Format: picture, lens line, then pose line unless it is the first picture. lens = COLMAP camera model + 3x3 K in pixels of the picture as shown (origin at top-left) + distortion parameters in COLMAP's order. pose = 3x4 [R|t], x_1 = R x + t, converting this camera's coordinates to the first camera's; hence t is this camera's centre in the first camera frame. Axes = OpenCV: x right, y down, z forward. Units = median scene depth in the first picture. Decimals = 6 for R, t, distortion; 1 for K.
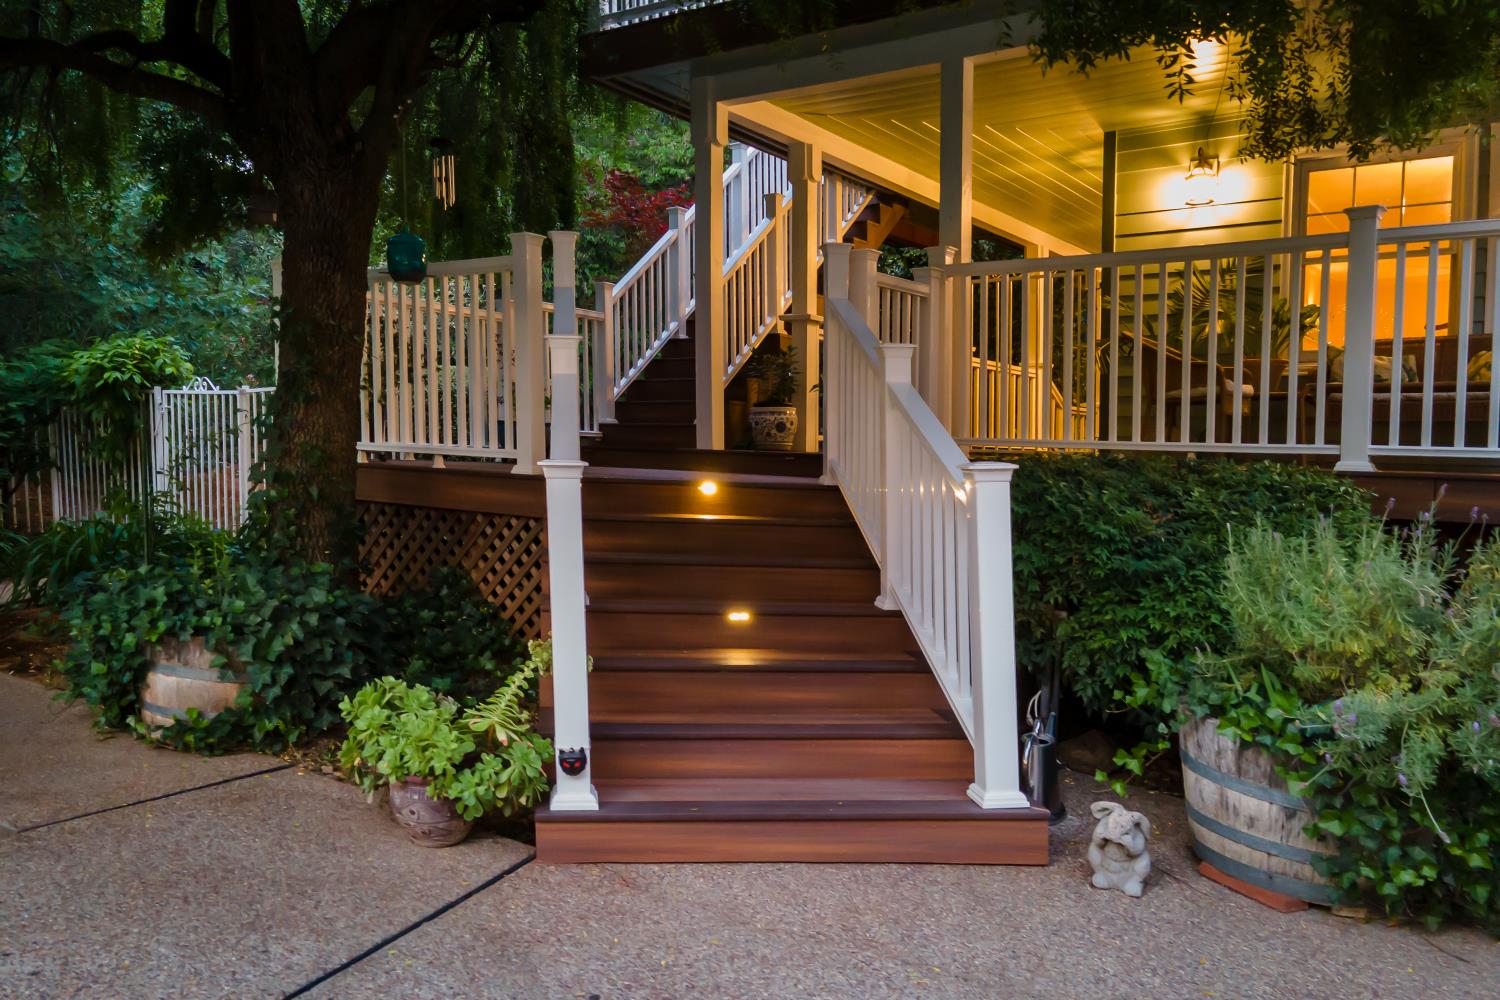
lens RADIAL K [[1086.5, 0, 665.9], [0, 1086.5, 481.7], [0, 0, 1]] dist [0.048832, 0.008930]
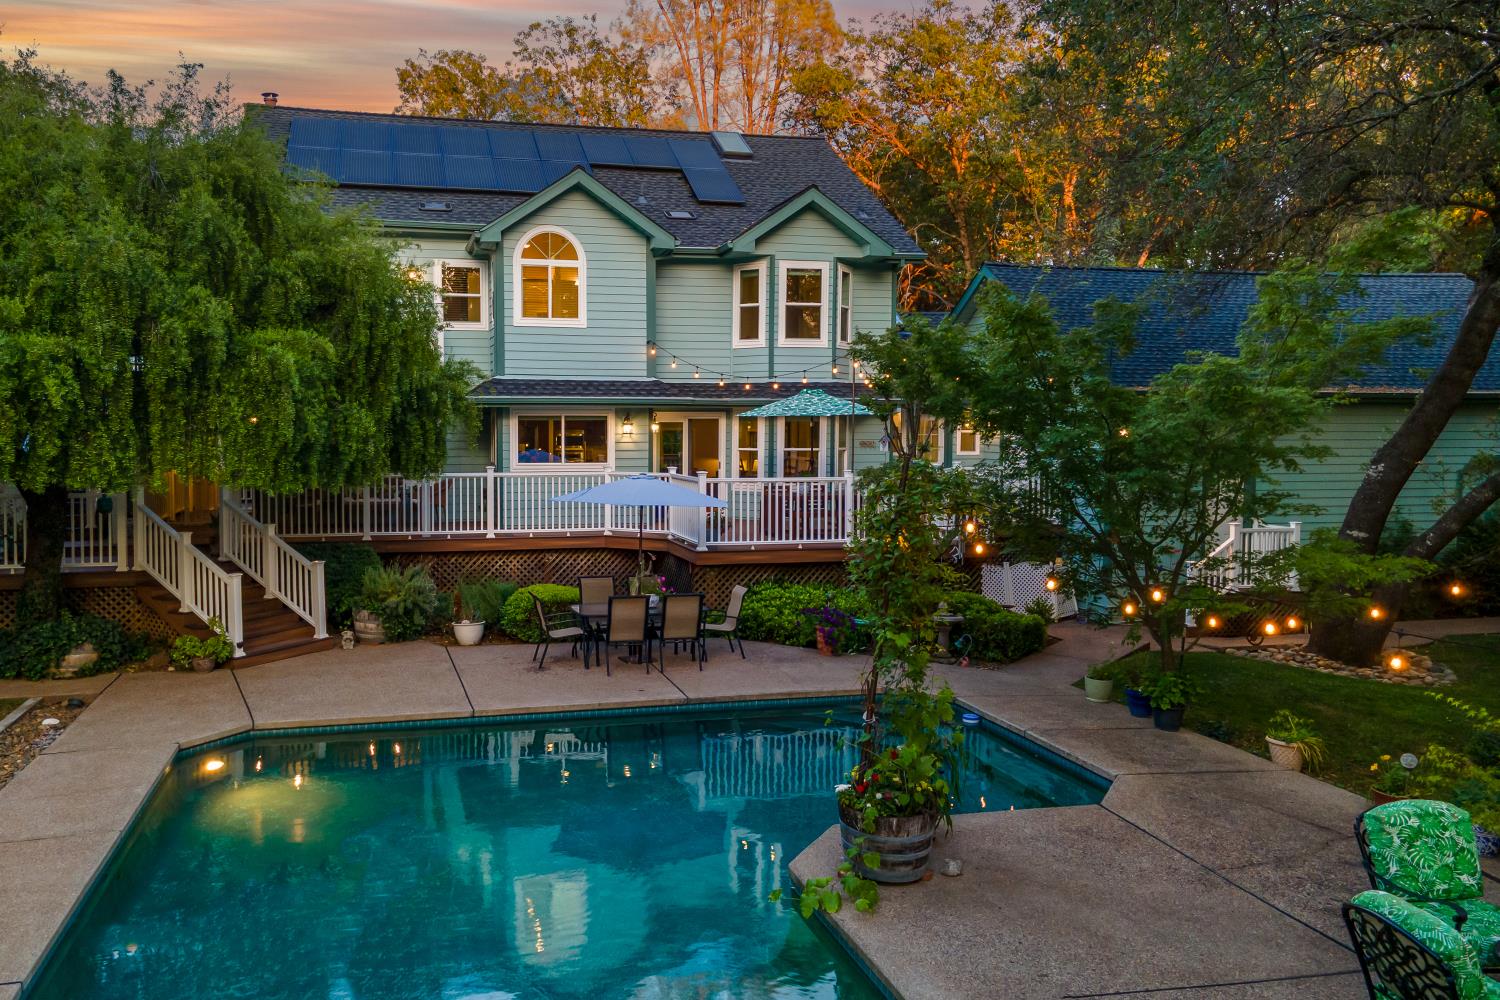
lens RADIAL K [[1086.5, 0, 665.9], [0, 1086.5, 481.7], [0, 0, 1]] dist [0.048832, 0.008930]
pose [[0.589637, -0.066975, 0.804887, -2.449970], [0.029589, 0.997678, 0.061342, -0.576679], [-0.807126, -0.012354, 0.590249, -2.784380]]
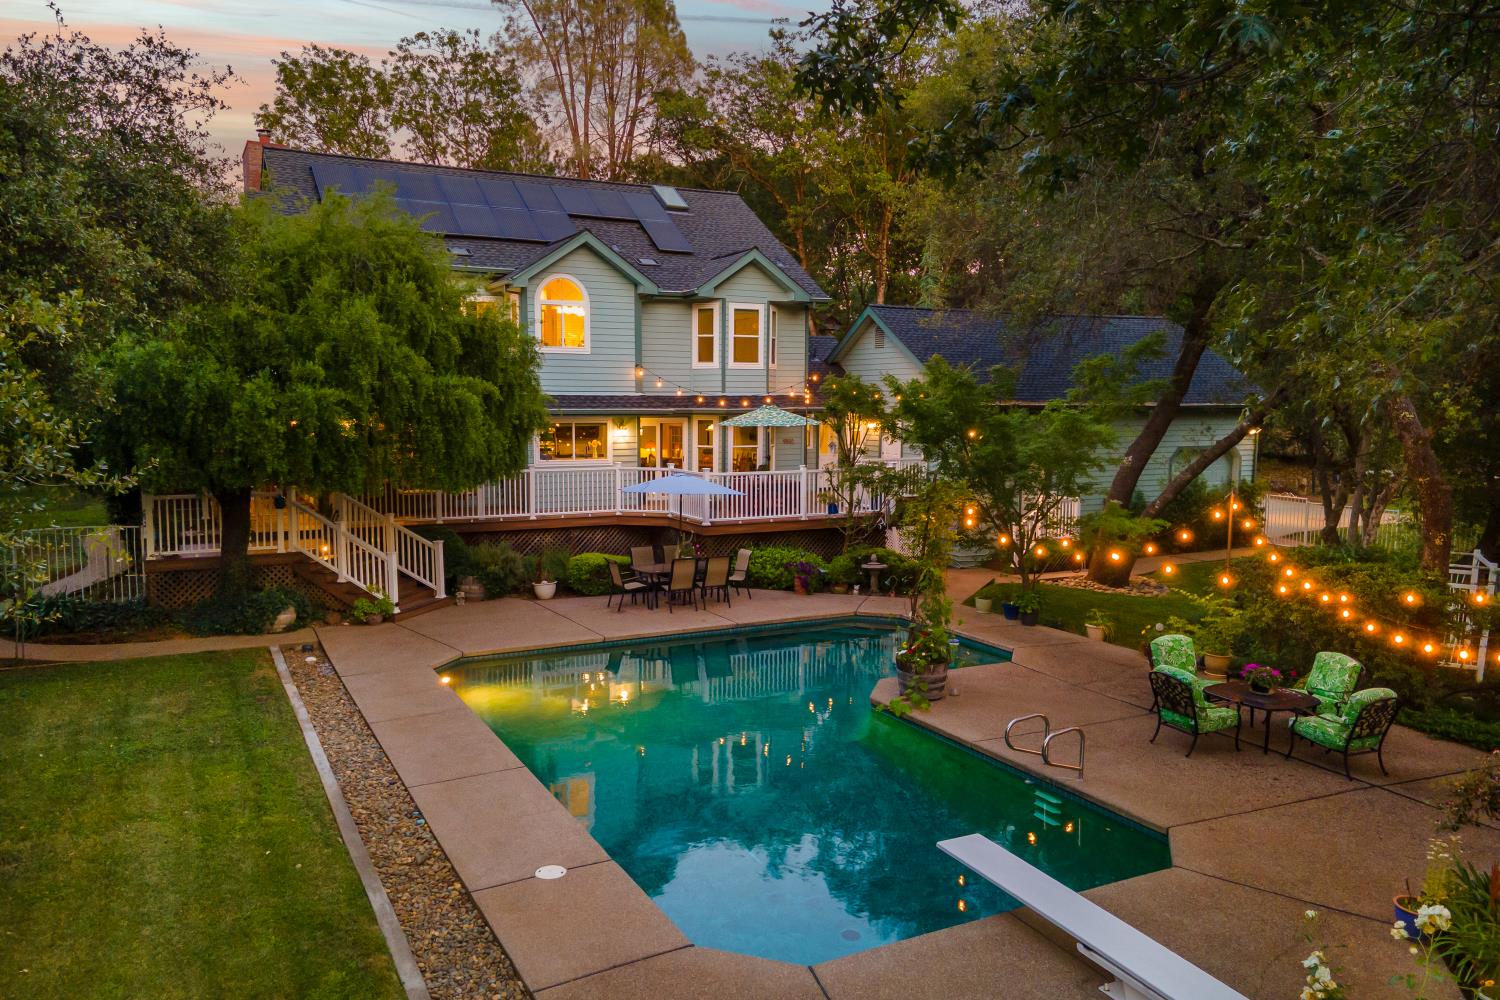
lens RADIAL K [[1019.6, 0, 750.0], [0, 1019.6, 500.0], [0, 0, 1]] dist [0.062000, 0.000842]
pose [[0.377255, -0.112233, 0.919283, -4.214101], [0.023778, 0.993476, 0.111534, -0.828230], [-0.925804, -0.020218, 0.377463, -2.683871]]
